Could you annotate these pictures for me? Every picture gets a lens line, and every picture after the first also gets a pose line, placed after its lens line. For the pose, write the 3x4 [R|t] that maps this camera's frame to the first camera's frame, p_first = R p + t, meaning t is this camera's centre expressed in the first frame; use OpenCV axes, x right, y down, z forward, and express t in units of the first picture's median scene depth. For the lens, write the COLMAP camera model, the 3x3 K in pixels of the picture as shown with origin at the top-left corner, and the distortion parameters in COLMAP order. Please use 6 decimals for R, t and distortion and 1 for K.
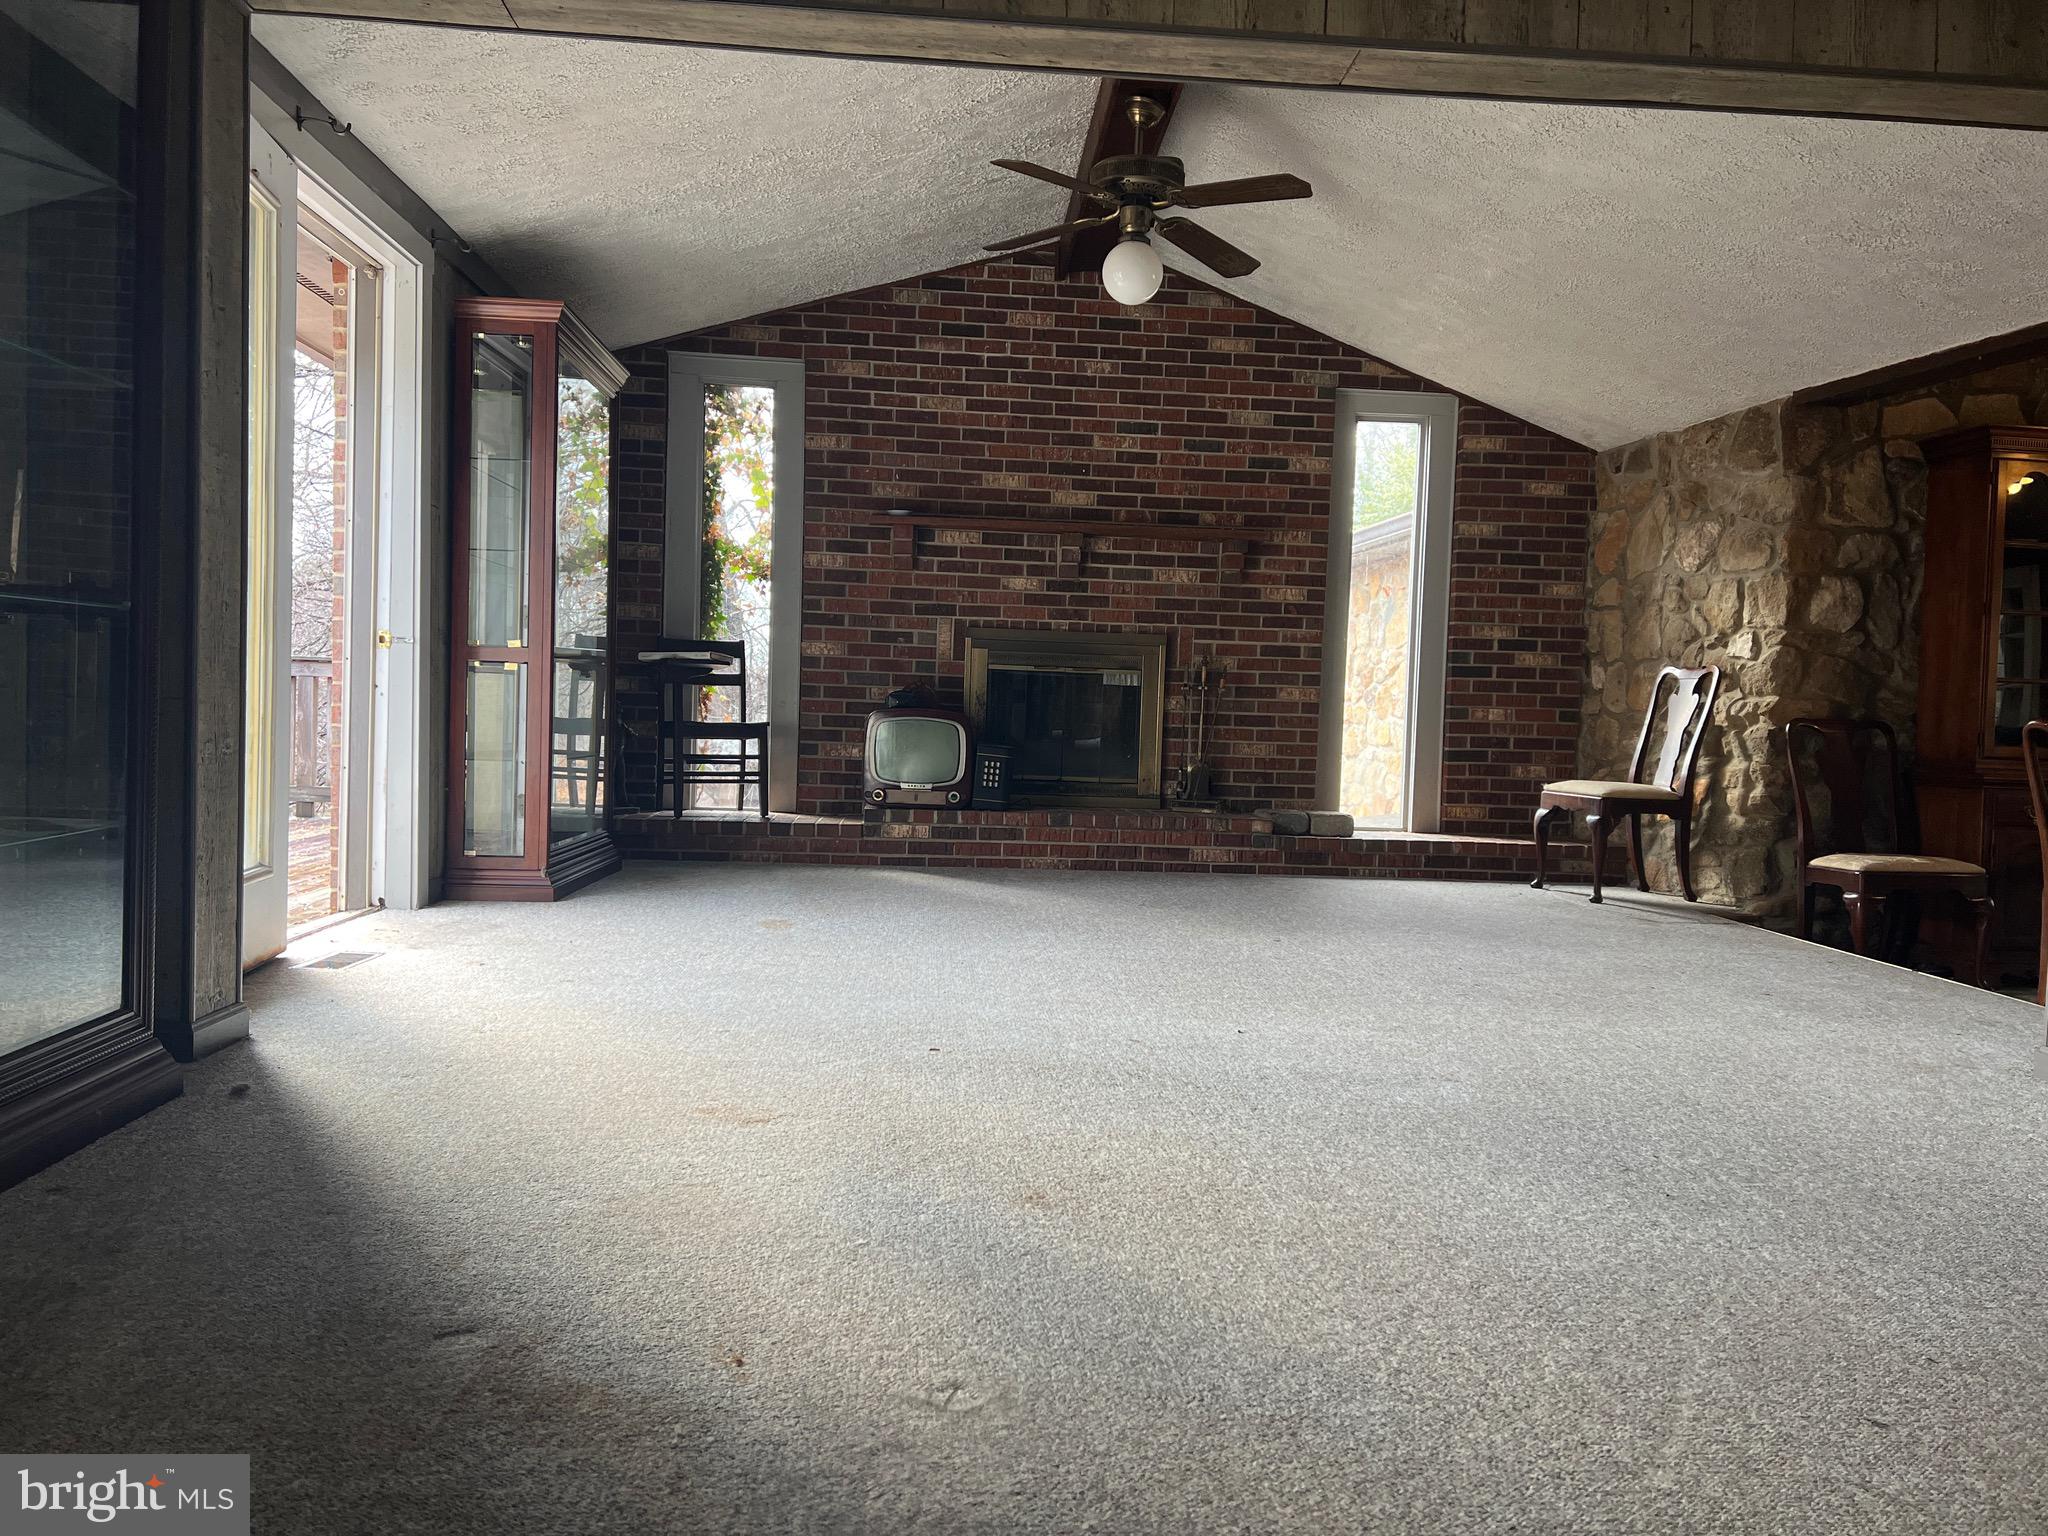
lens RADIAL K [[1527.9, 0, 1040.5], [0, 1527.9, 808.2], [0, 0, 1]] dist [0.051775, -0.051387]
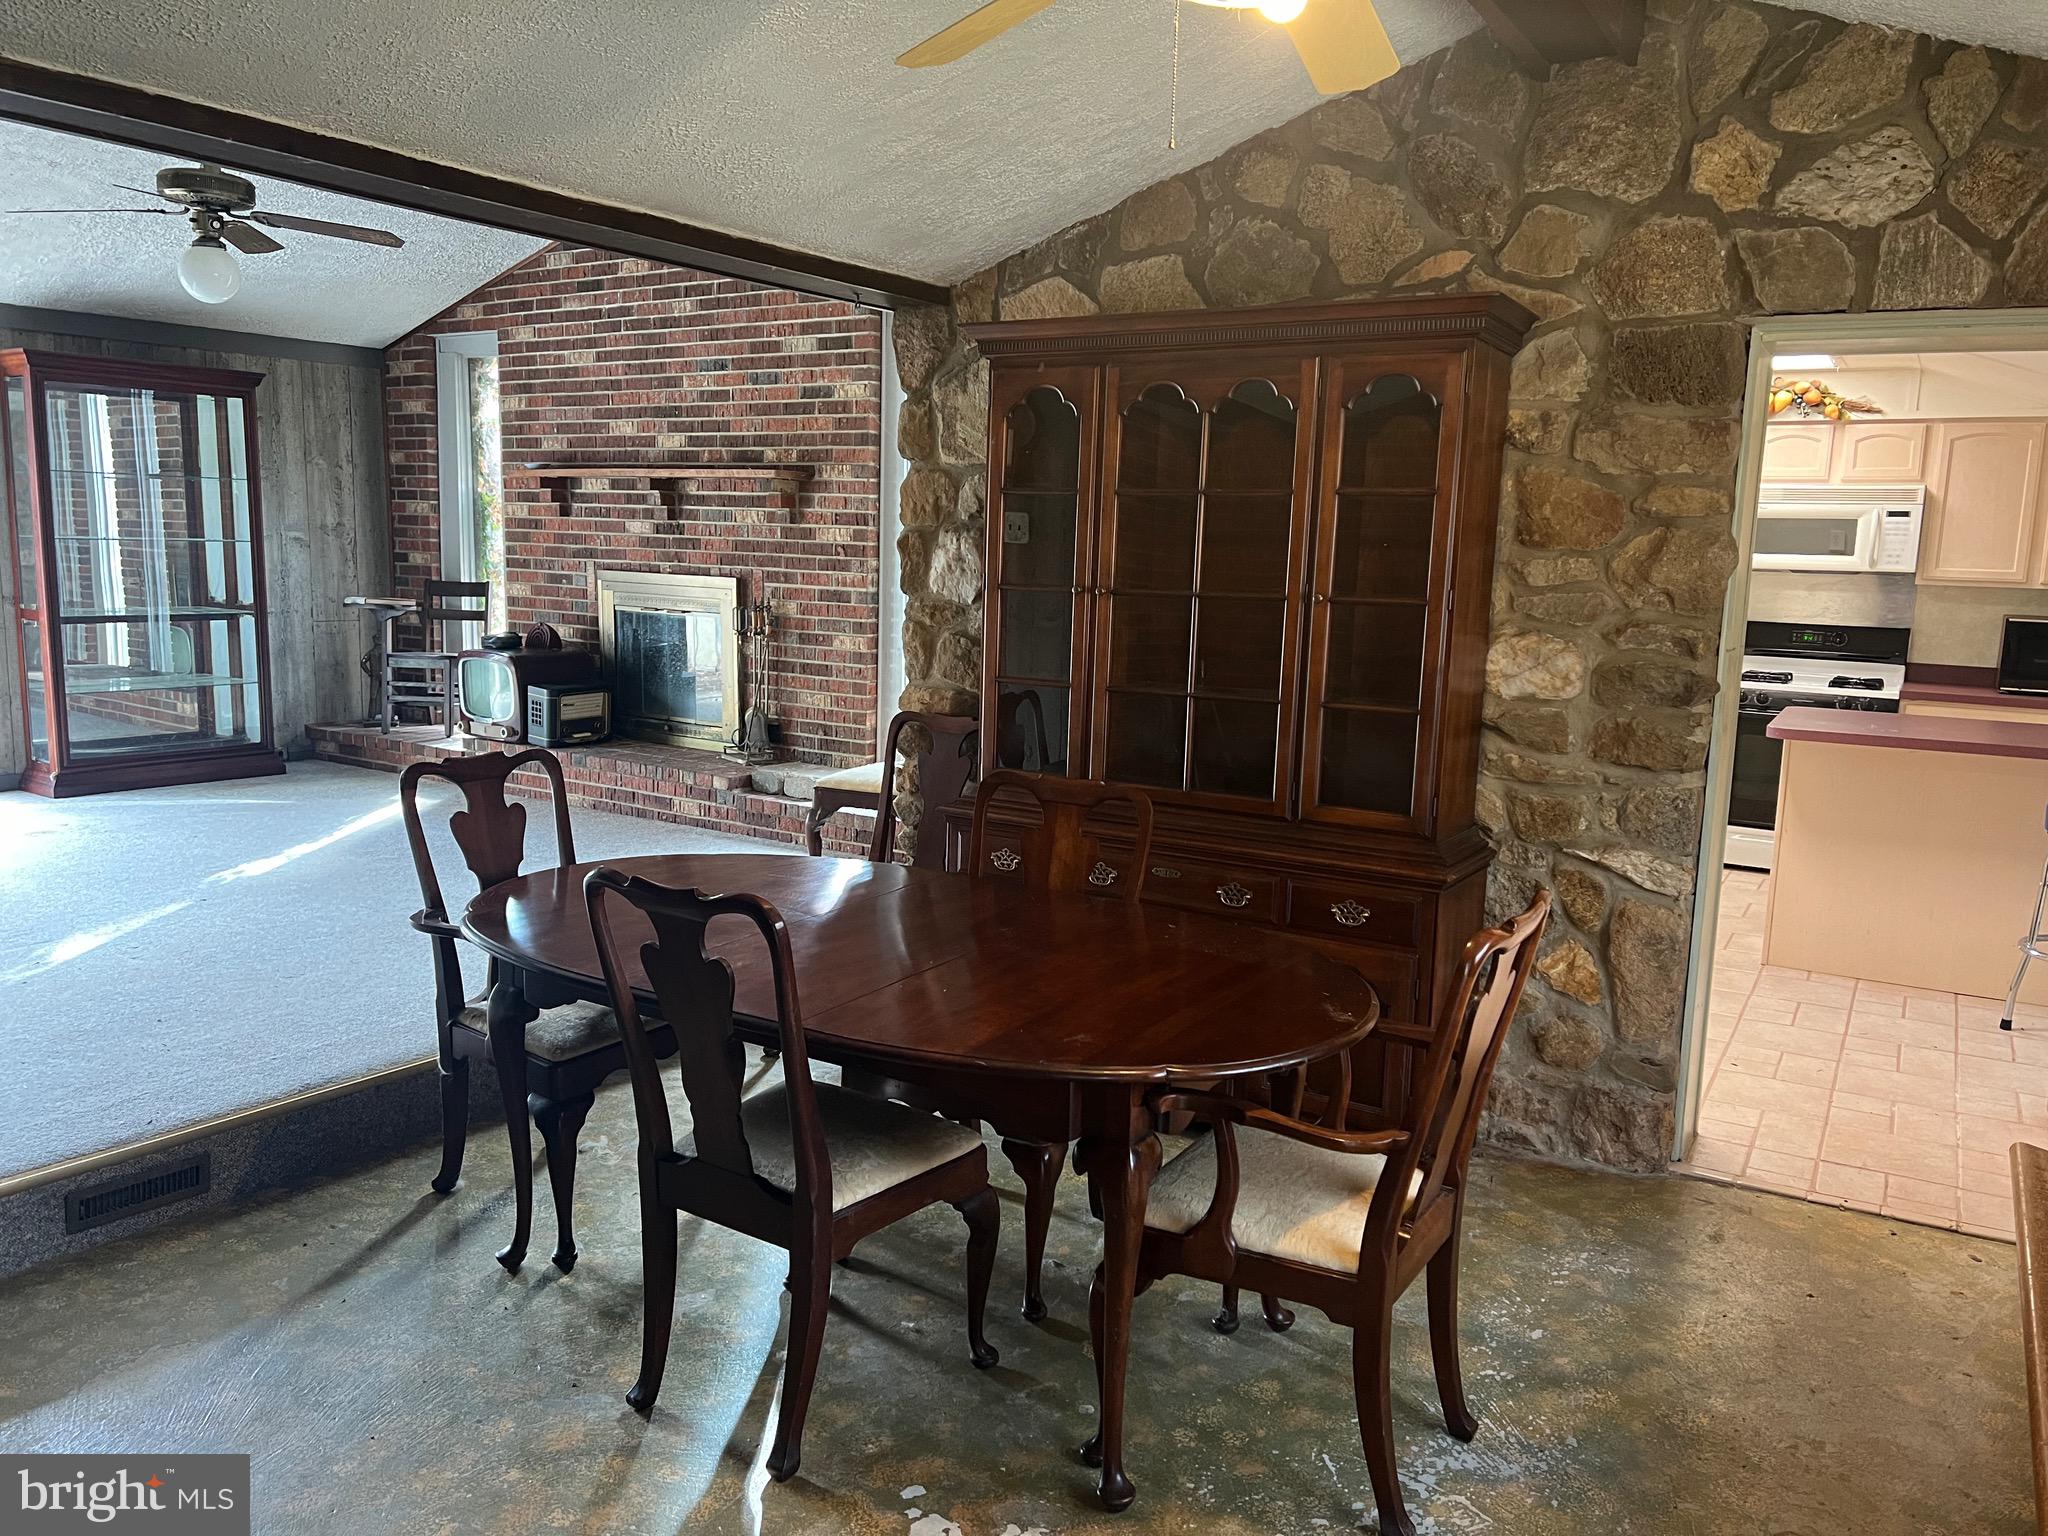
lens RADIAL K [[1527.9, 0, 1024.1], [0, 1527.9, 782.9], [0, 0, 1]] dist [0.051775, -0.051387]
pose [[0.764178, 0.092437, -0.638347, 0.867211], [-0.043882, 0.994835, 0.091527, -0.081455], [0.643511, -0.041931, 0.764288, 0.367290]]
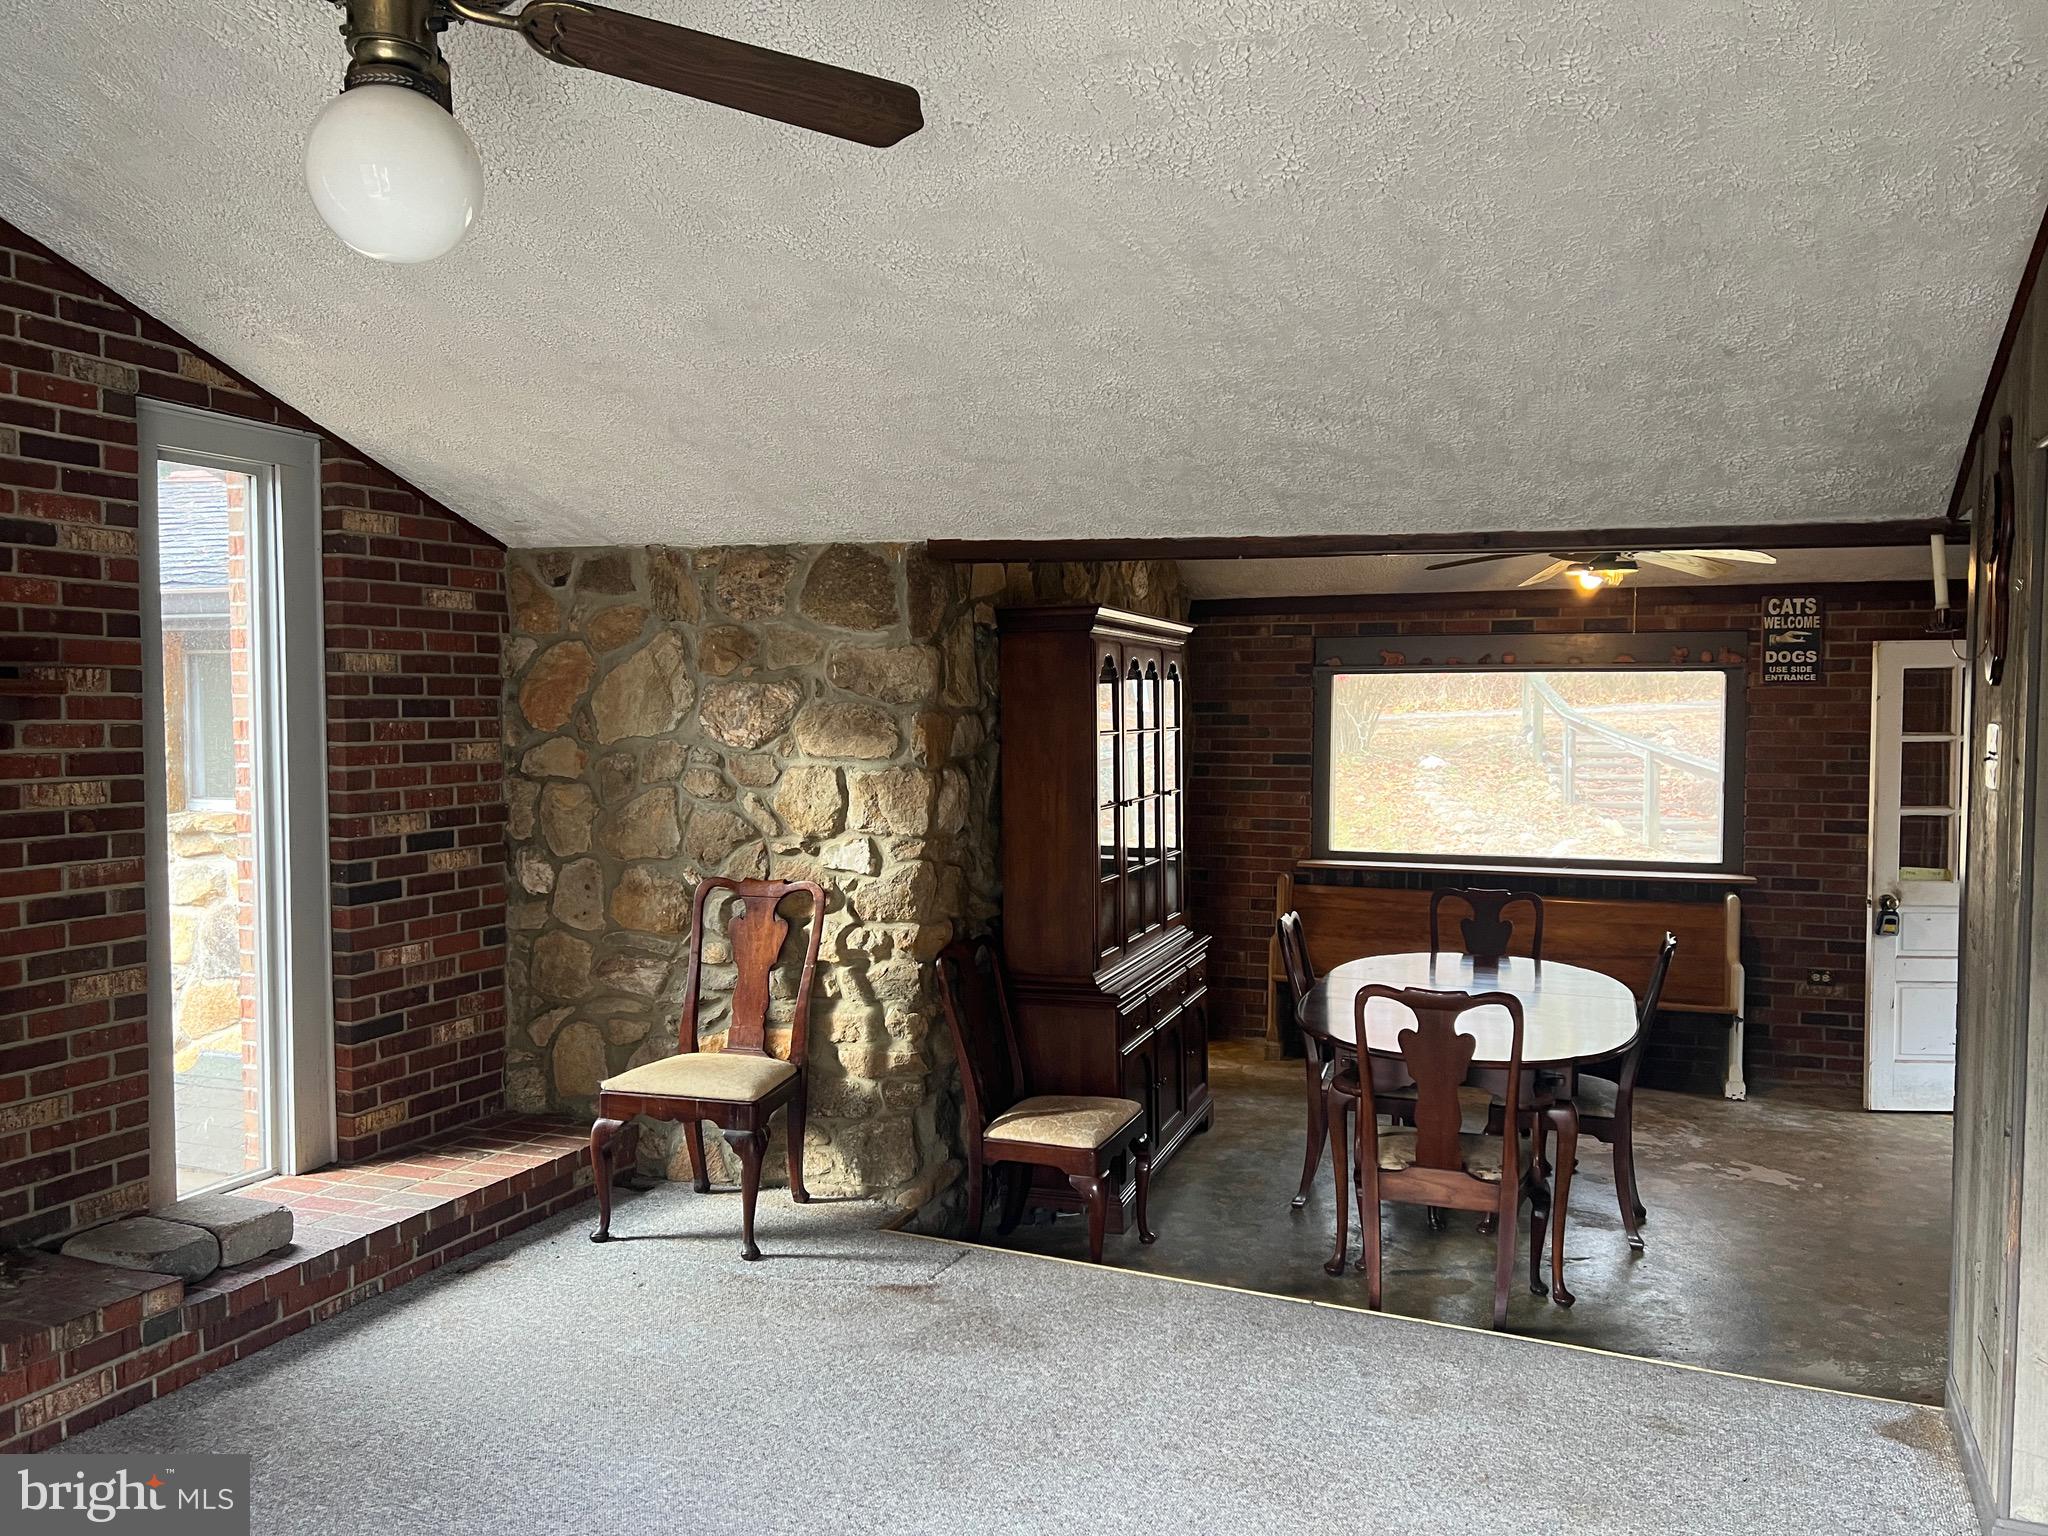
lens RADIAL K [[1527.9, 0, 1037.2], [0, 1527.9, 784.1], [0, 0, 1]] dist [0.051775, -0.051387]
pose [[0.453184, -0.075142, 0.888244, -0.147166], [0.067293, 0.996481, 0.049965, -0.149710], [-0.888874, 0.037129, 0.456646, 0.498832]]
